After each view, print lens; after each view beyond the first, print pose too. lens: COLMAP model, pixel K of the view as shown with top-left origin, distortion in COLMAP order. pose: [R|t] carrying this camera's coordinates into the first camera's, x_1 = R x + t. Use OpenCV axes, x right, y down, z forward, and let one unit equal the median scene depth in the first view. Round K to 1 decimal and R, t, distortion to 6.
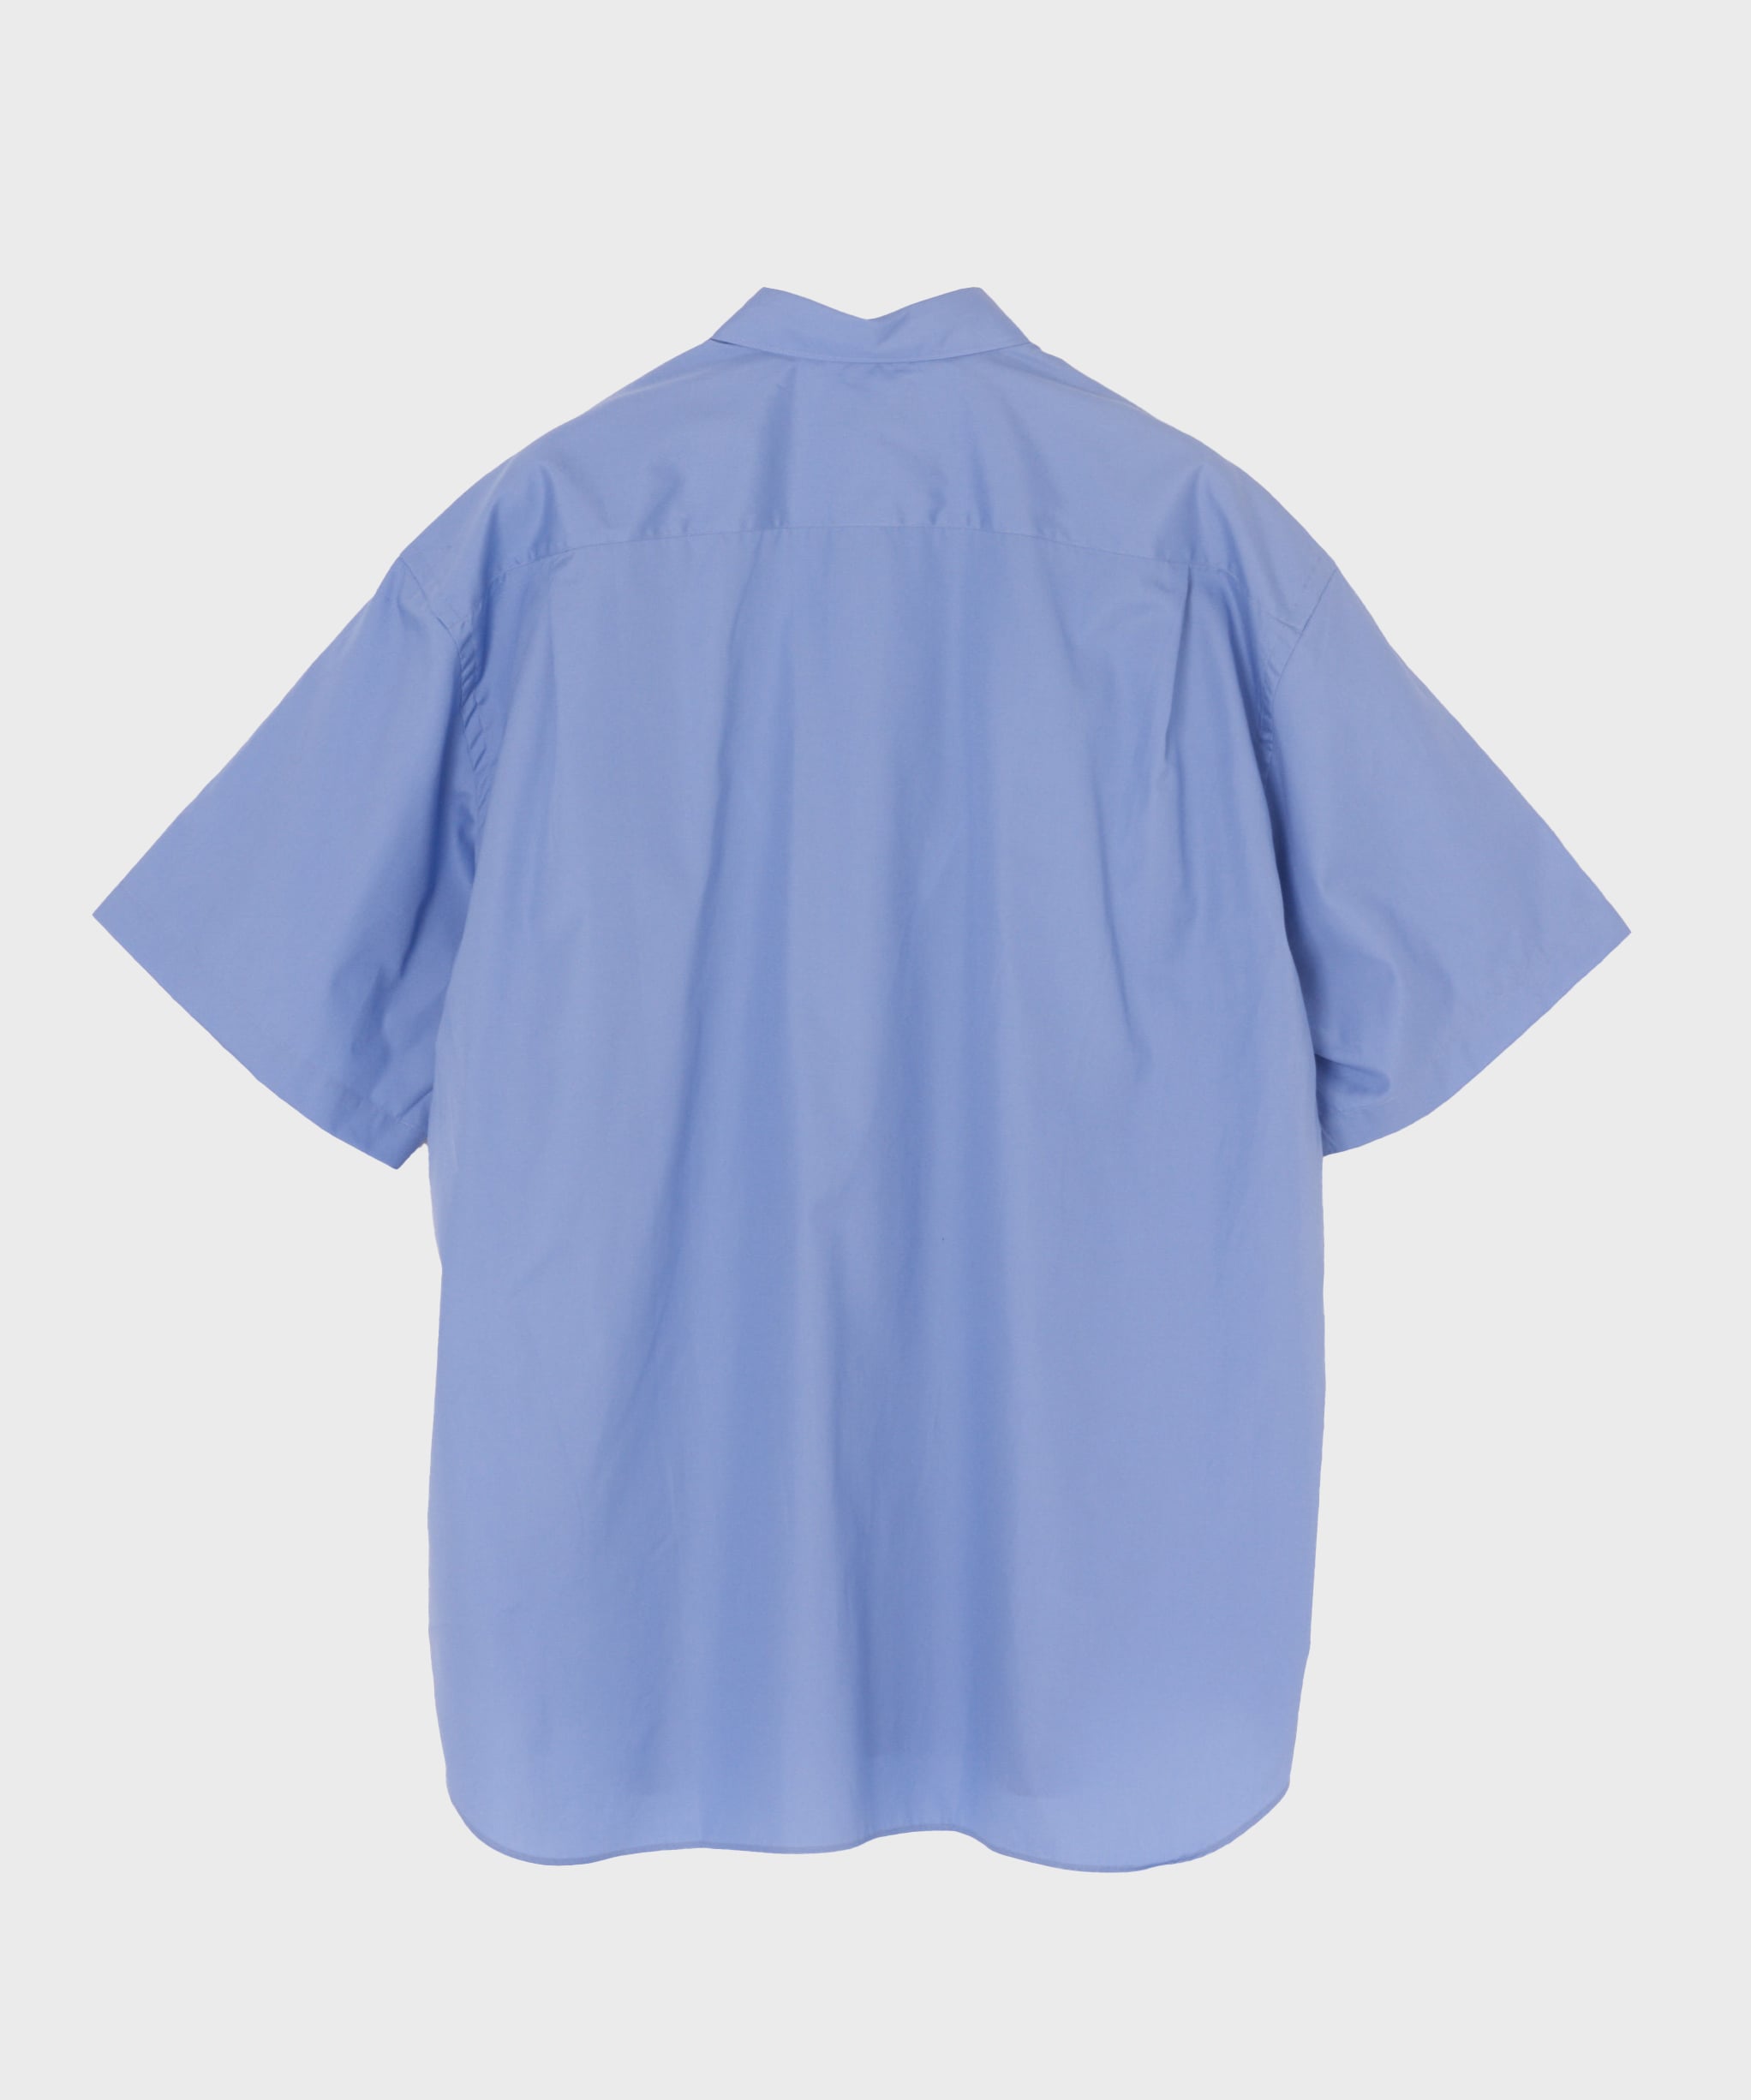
lens RADIAL K [[8258.3, 0, 869.7], [0, 8258.3, 1062.2], [0, 0, 1]] dist [-0.097130, 0.000000]
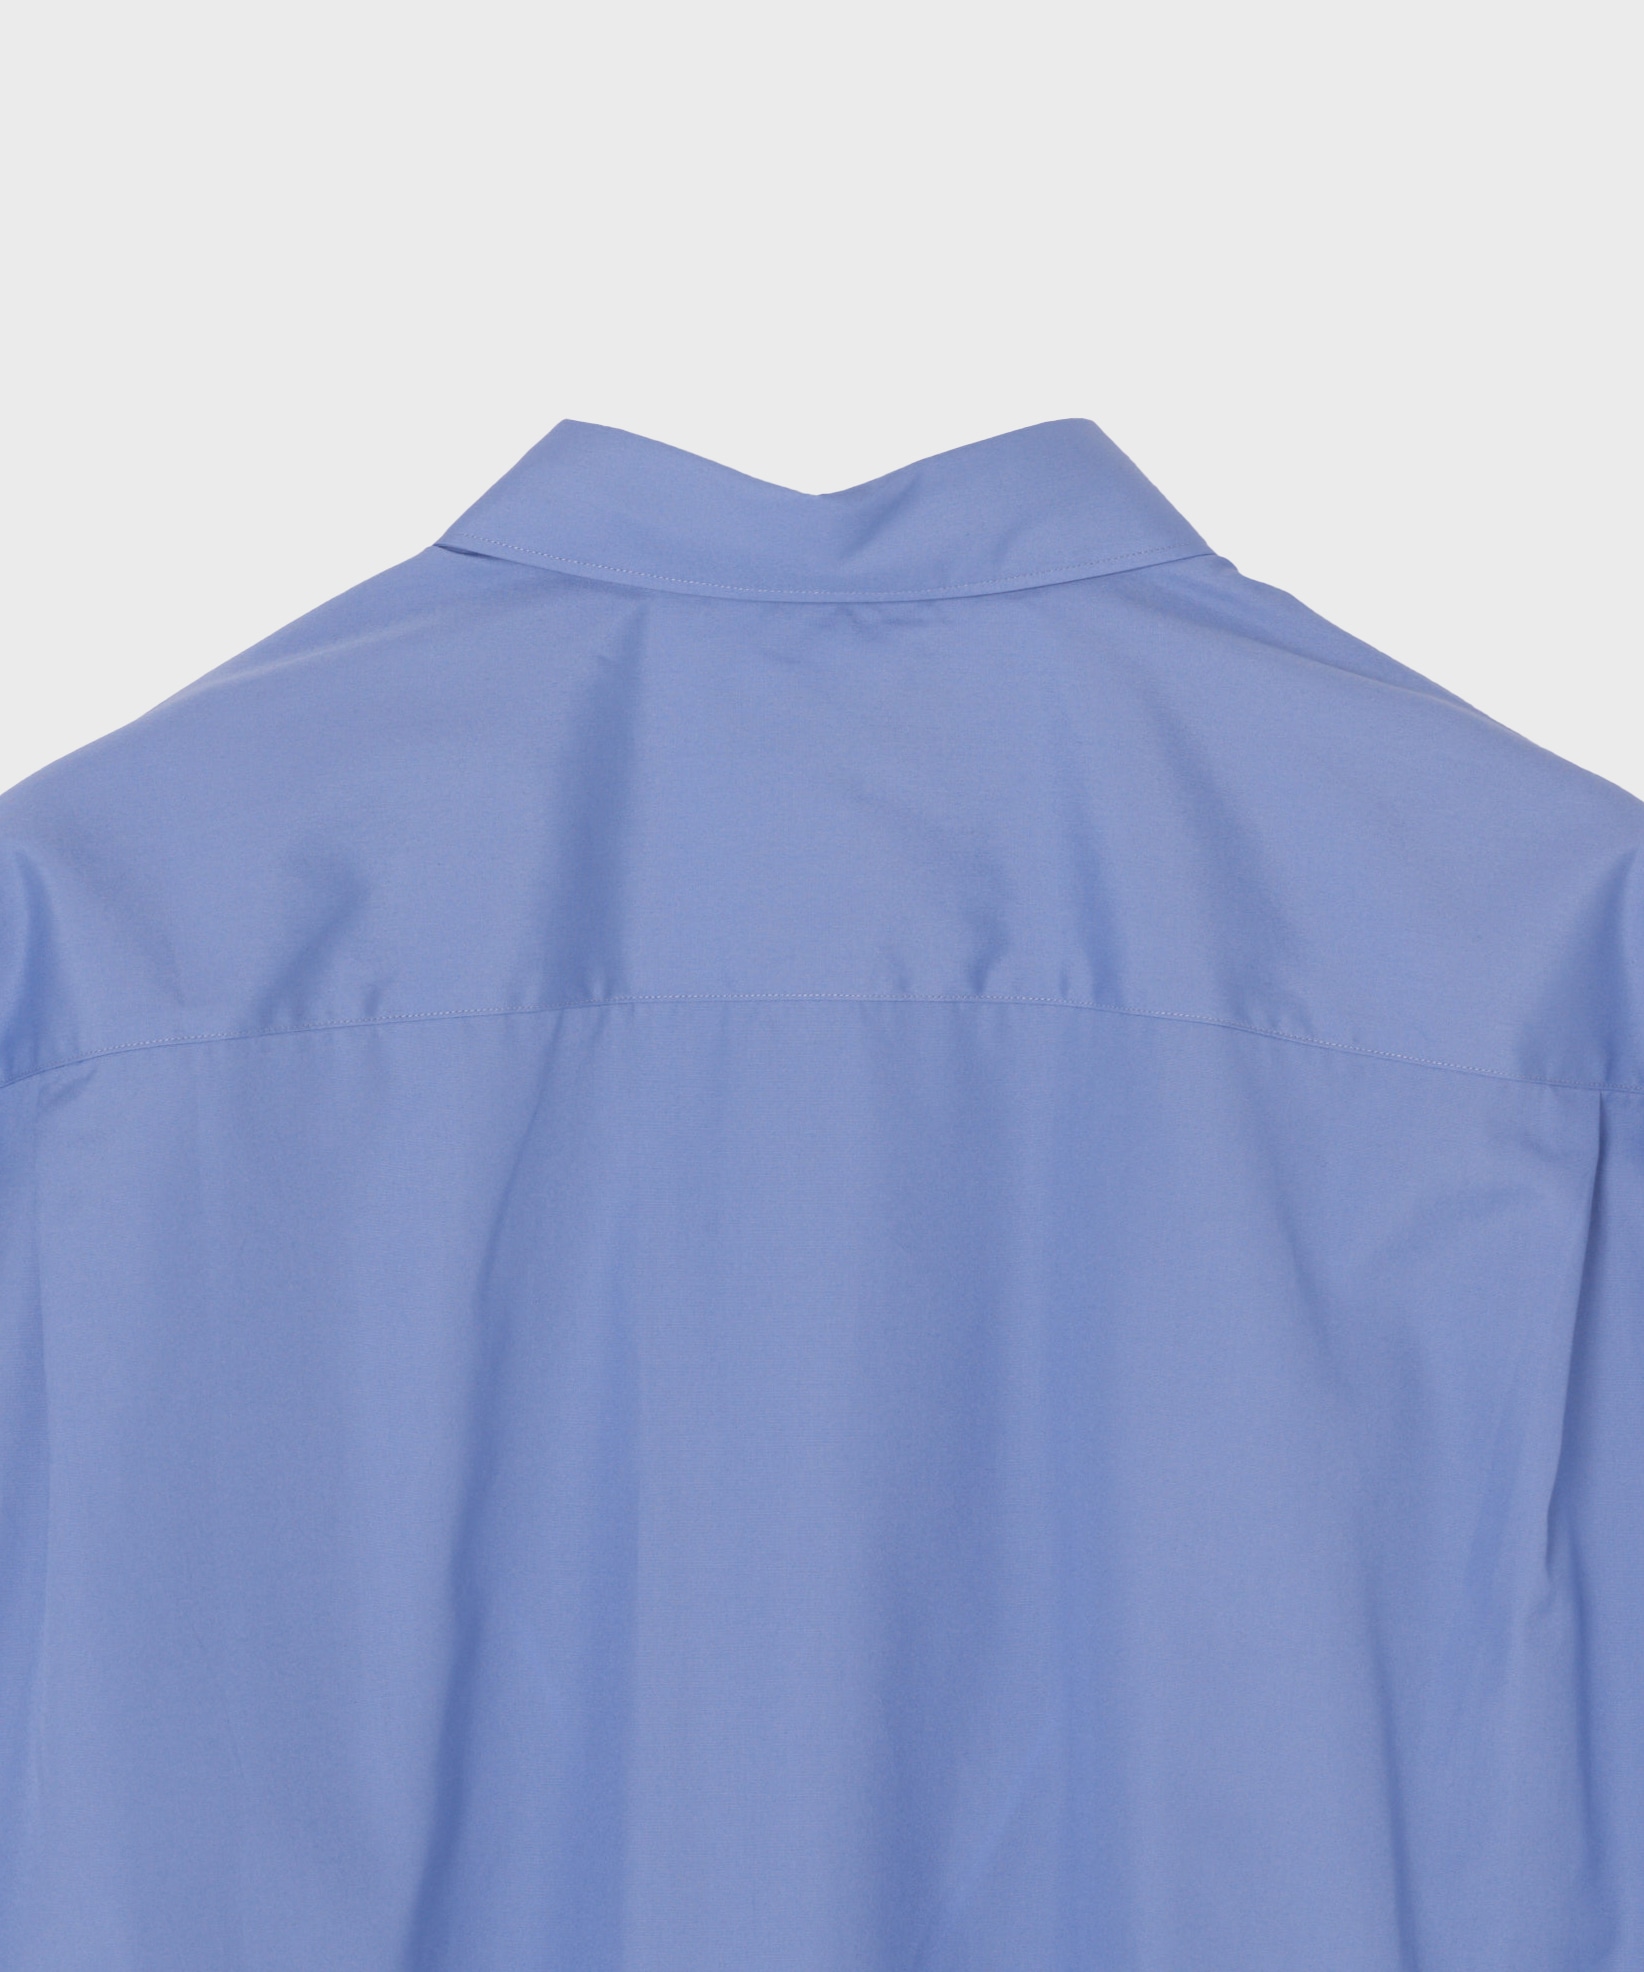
lens RADIAL K [[7754.0, 0, 823.6], [0, 7754.0, 975.7], [0, 0, 1]] dist [-0.097130, 0.000000]
pose [[0.999901, -0.000359, -0.014051, 0.005439], [-0.000179, 0.999267, -0.038283, -0.051389], [0.014055, 0.038282, 0.999168, 0.615450]]
